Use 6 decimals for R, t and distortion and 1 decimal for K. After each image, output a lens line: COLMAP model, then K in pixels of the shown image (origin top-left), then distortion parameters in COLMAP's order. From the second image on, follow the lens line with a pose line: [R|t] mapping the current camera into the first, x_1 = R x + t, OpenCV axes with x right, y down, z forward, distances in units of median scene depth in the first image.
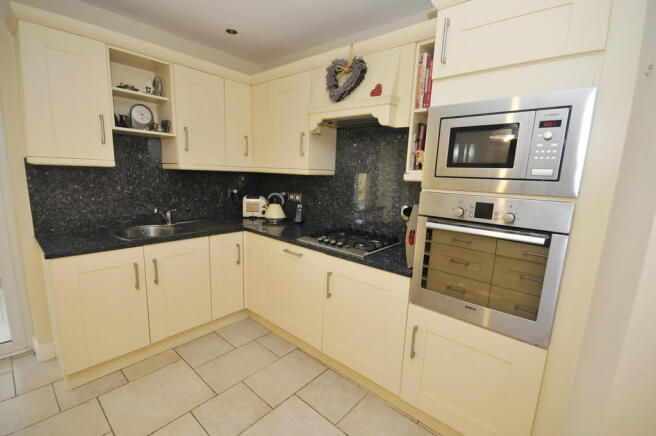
lens RADIAL K [[290.5, 0, 327.1], [0, 290.5, 223.9], [0, 0, 1]] dist [-0.000388, -0.000456]
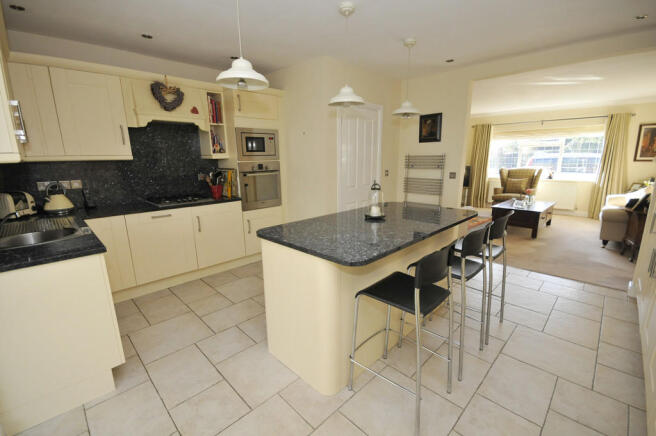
lens RADIAL K [[290.5, 0, 327.1], [0, 290.5, 223.9], [0, 0, 1]] dist [-0.000388, -0.000456]
pose [[0.051221, -0.271309, 0.961128, -1.919039], [0.186627, 0.948039, 0.257668, -0.104161], [-0.981095, 0.166174, 0.099193, 0.126054]]
